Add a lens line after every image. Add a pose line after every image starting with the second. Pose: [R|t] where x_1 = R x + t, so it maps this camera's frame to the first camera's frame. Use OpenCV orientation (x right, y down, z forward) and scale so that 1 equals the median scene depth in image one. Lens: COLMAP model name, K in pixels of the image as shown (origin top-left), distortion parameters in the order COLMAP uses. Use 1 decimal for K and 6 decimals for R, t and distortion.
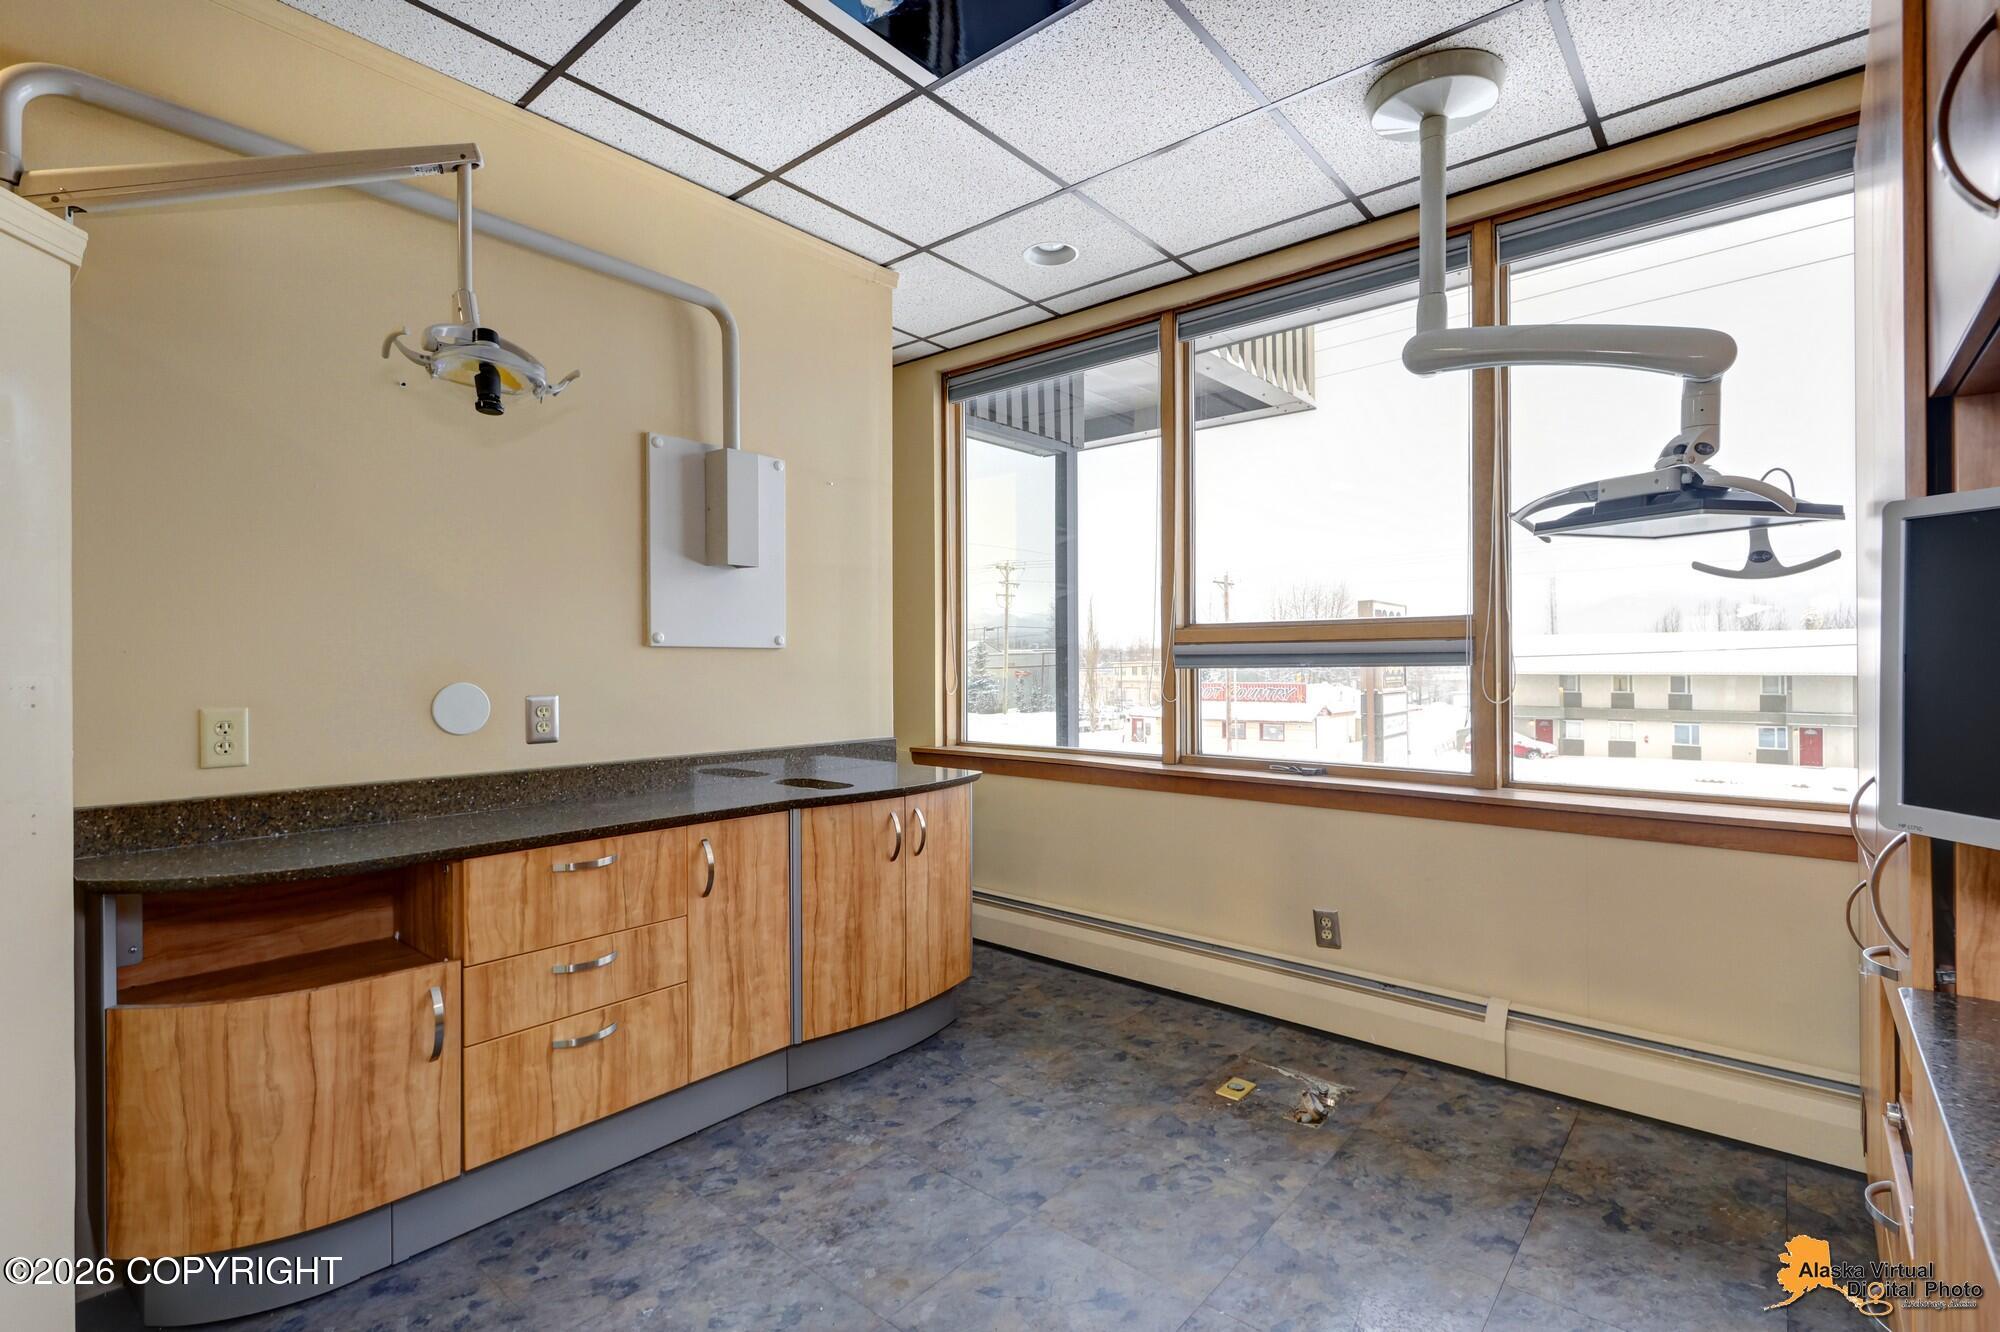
lens RADIAL K [[918.7, 0, 998.2], [0, 918.7, 672.1], [0, 0, 1]] dist [0.002929, -0.000689]
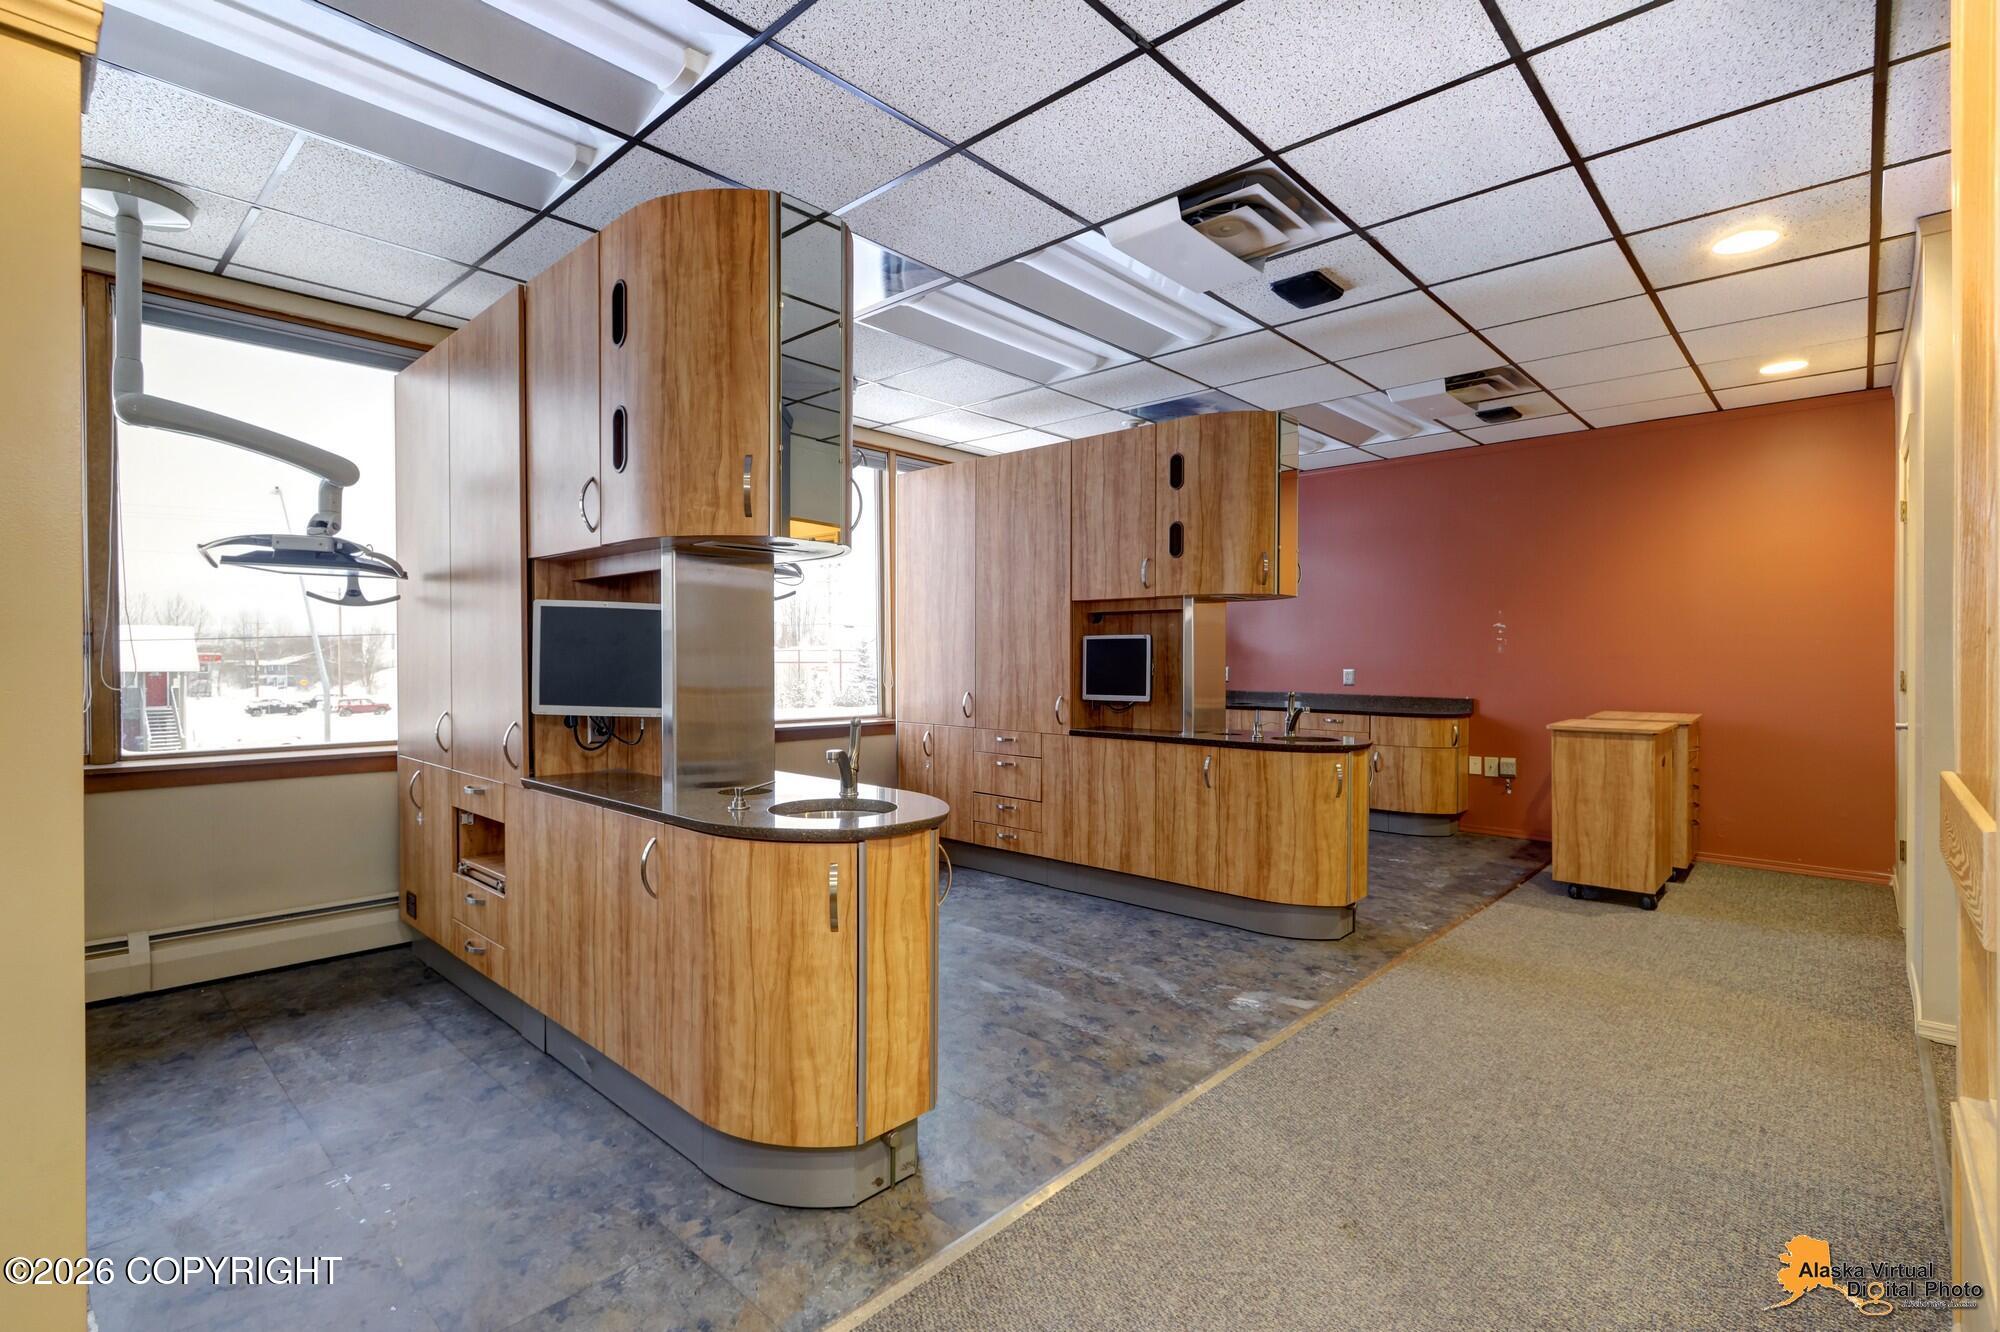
lens RADIAL K [[918.7, 0, 998.2], [0, 918.7, 672.1], [0, 0, 1]] dist [0.002929, -0.000689]
pose [[0.039705, -0.008678, 0.999174, -0.794667], [0.003926, 0.999956, 0.008529, 0.008416], [-0.999204, 0.003584, 0.039737, -0.239658]]
